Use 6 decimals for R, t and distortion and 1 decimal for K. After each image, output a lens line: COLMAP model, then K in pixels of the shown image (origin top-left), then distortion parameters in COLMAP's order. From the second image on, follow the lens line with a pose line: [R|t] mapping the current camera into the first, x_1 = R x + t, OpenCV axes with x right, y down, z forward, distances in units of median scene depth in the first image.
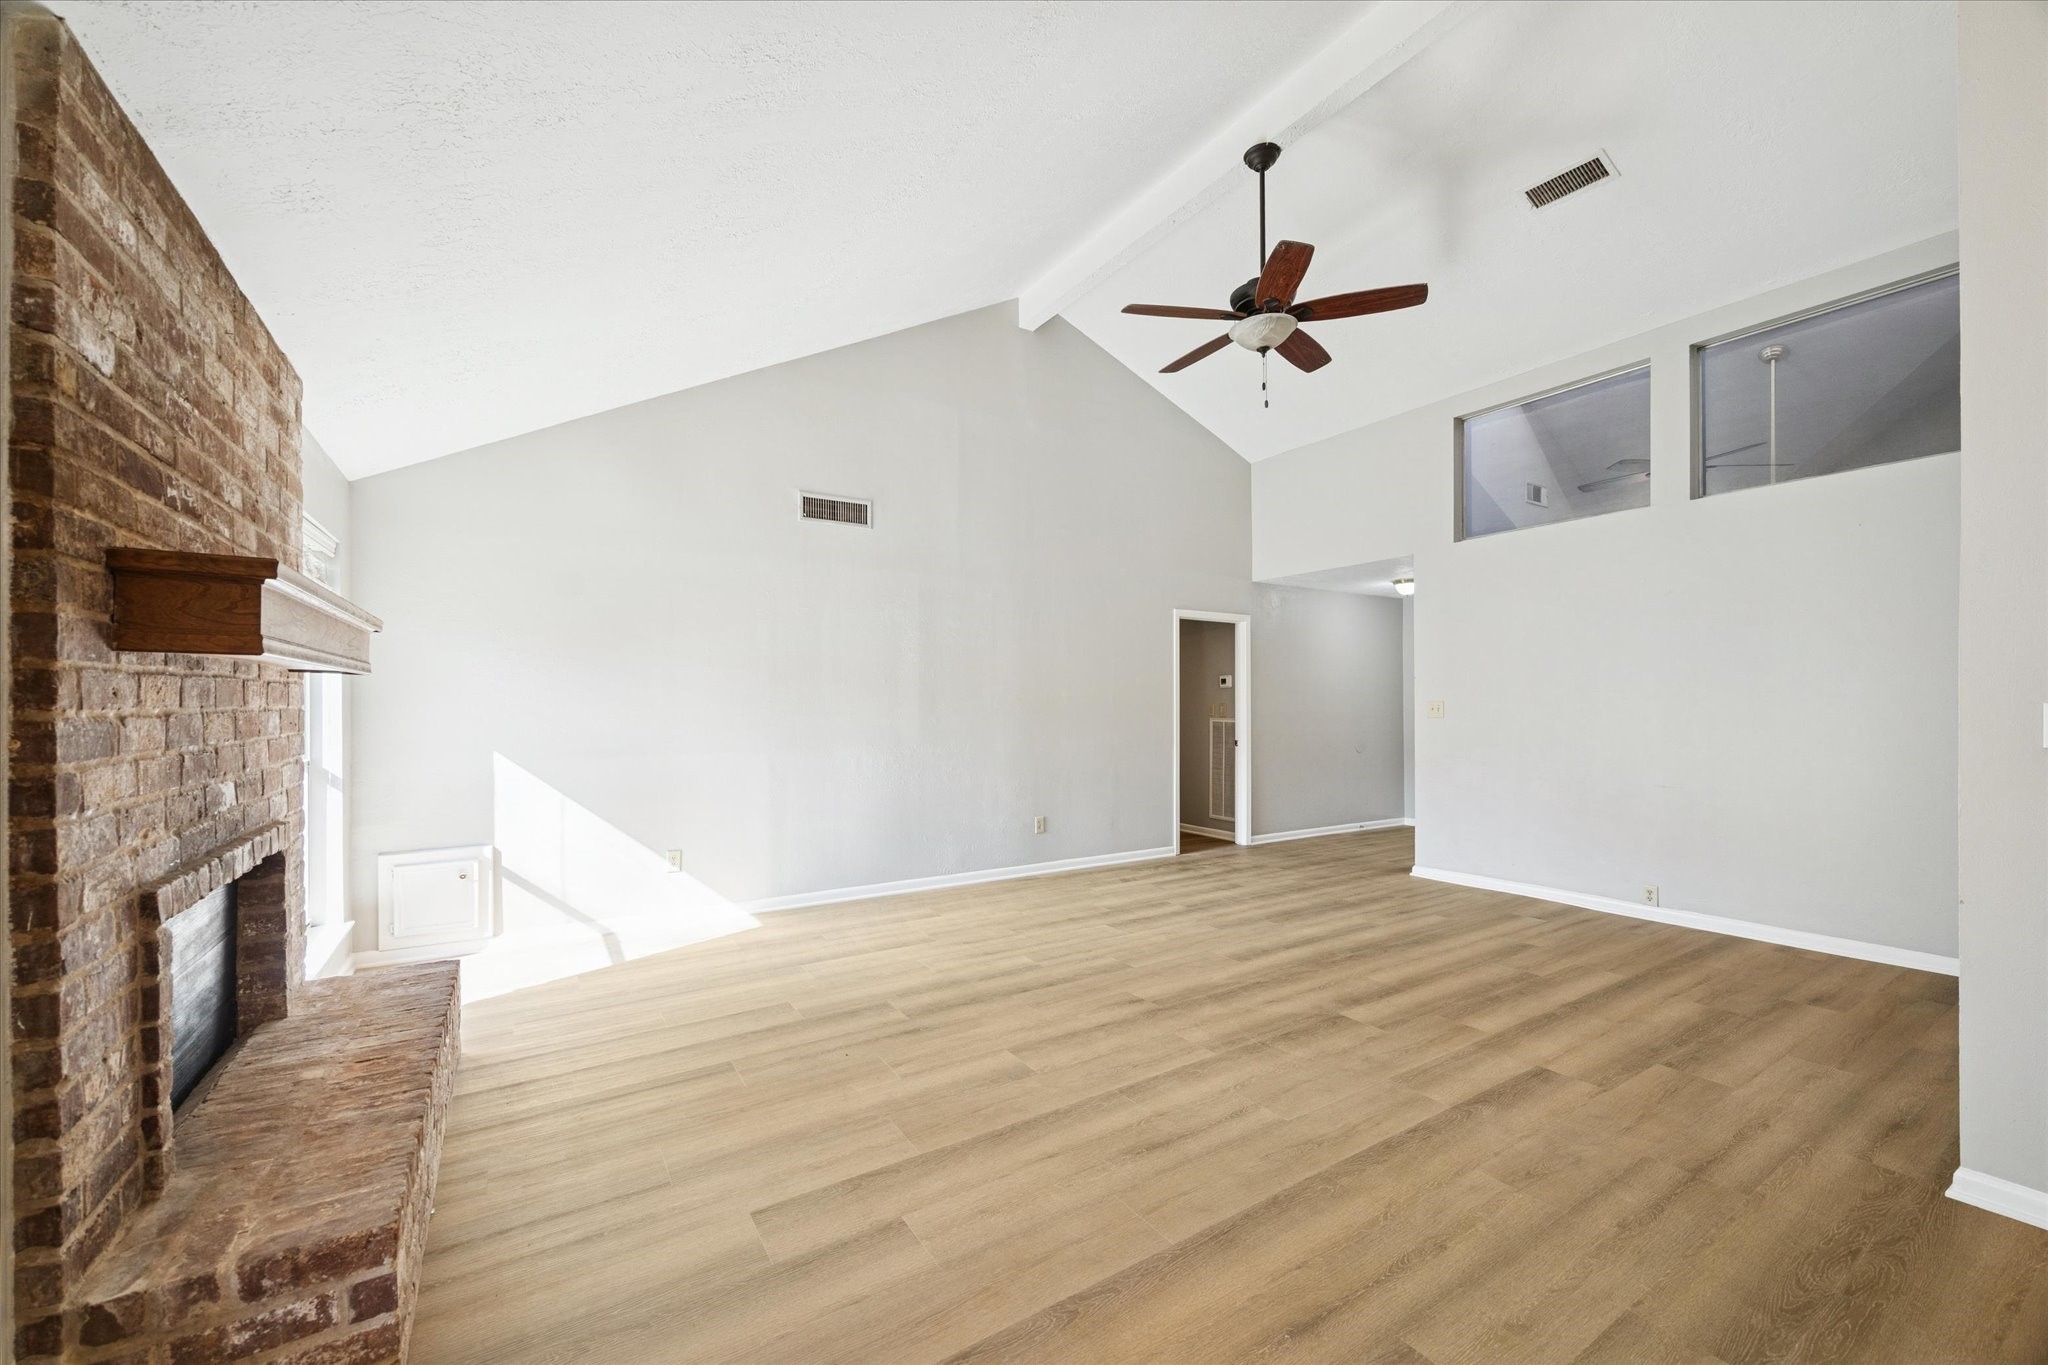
lens RADIAL K [[800.4, 0, 1010.0], [0, 800.4, 698.5], [0, 0, 1]] dist [-0.001917, -0.000261]
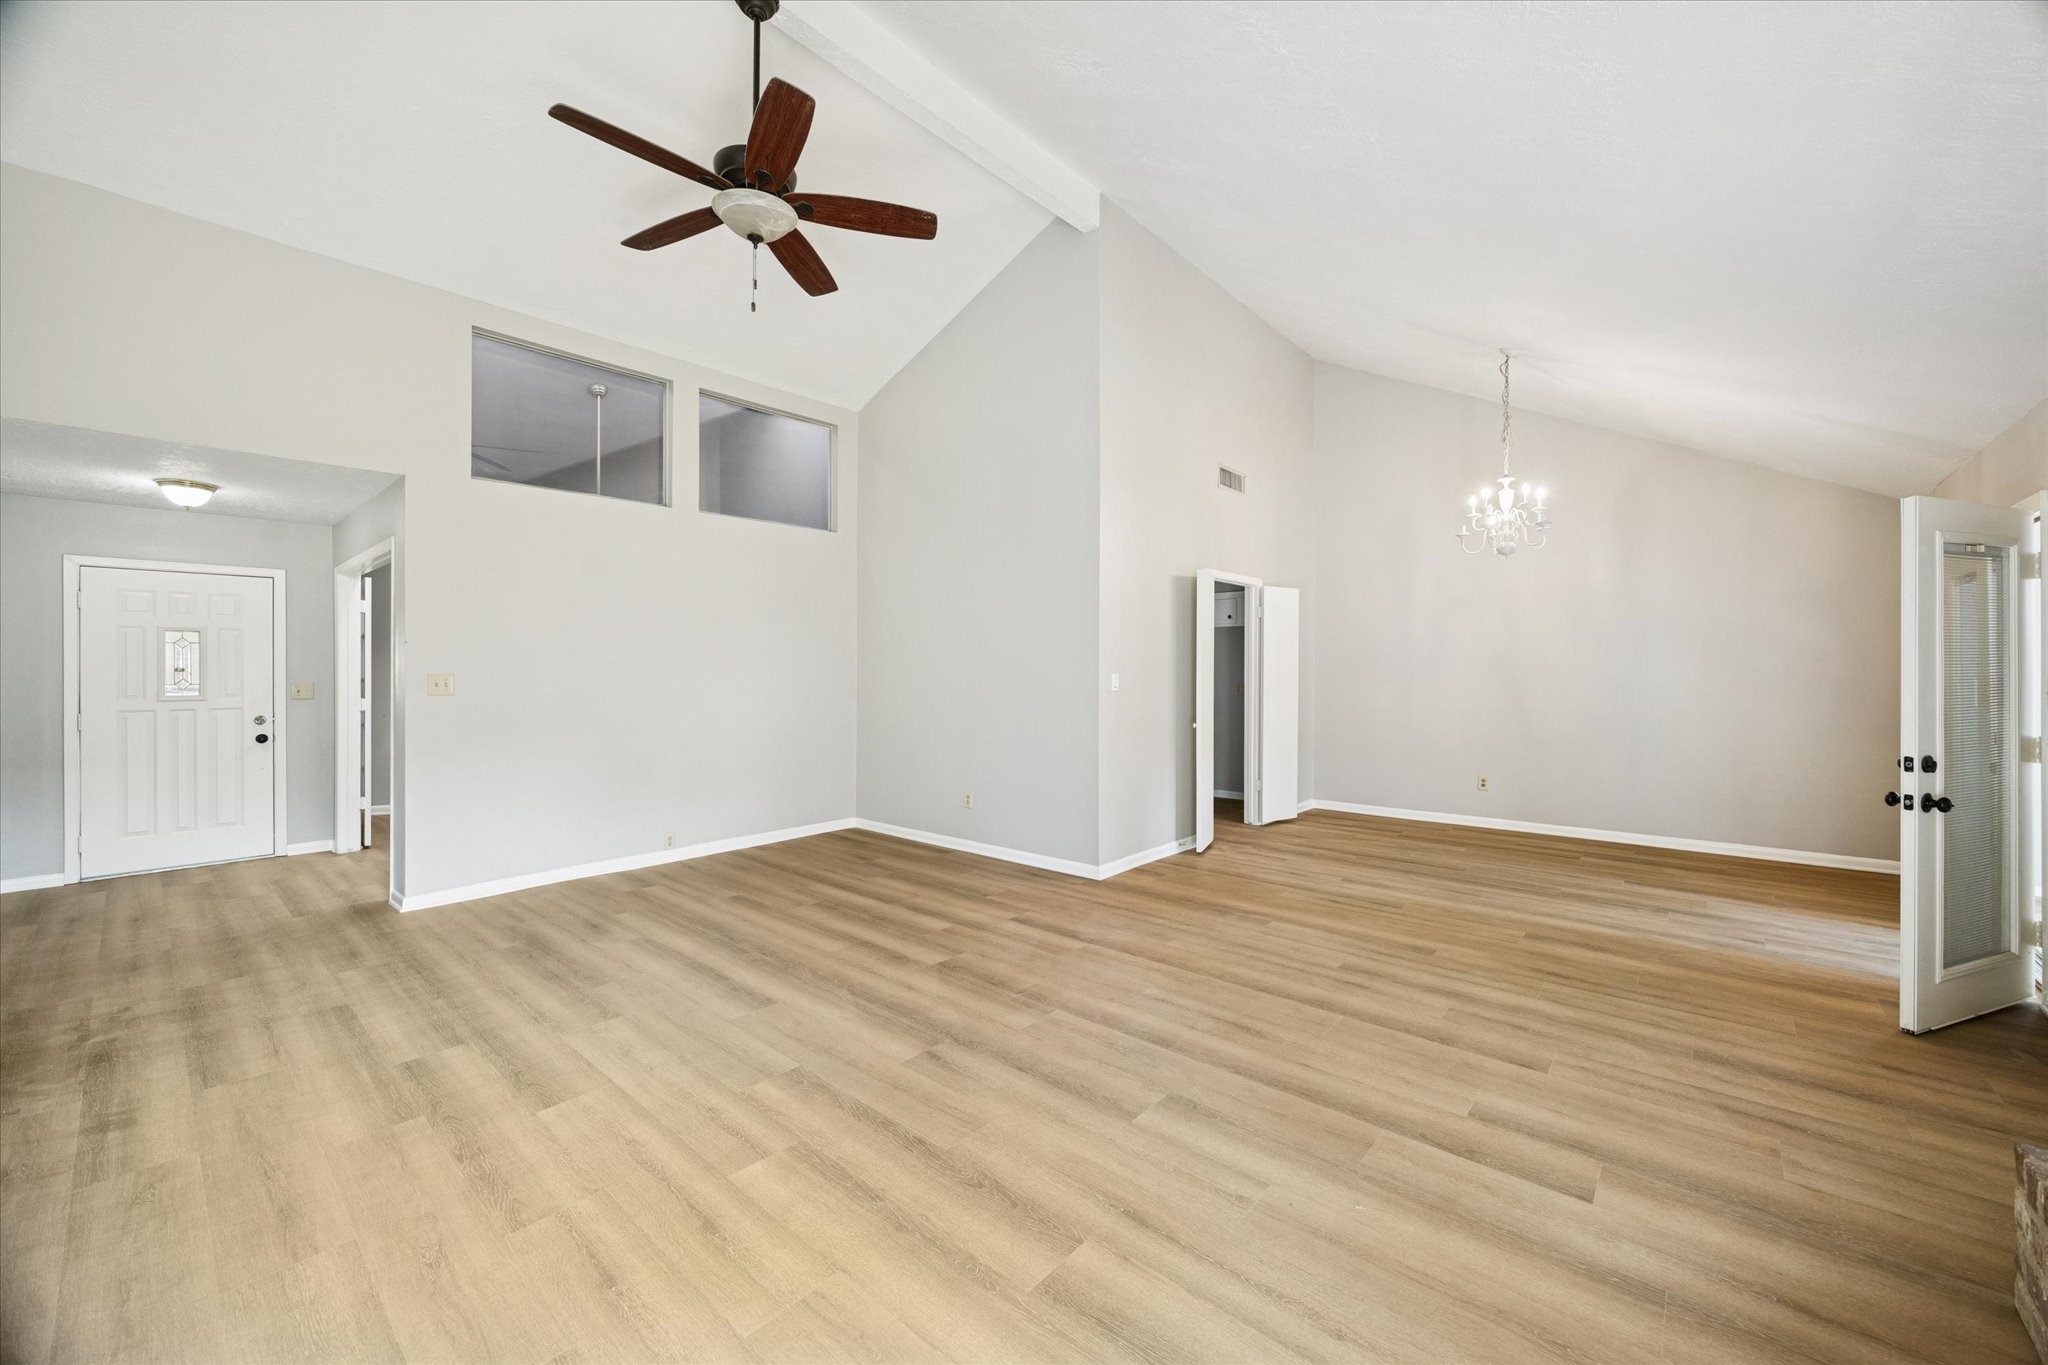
lens RADIAL K [[786.8, 0, 1024.6], [0, 786.8, 669.4], [0, 0, 1]] dist [-0.000831, -0.000105]
pose [[-0.293594, 0.005300, 0.955915, -0.630927], [-0.000519, 0.999984, -0.005704, 0.003048], [-0.955930, -0.002171, -0.293587, 1.179346]]
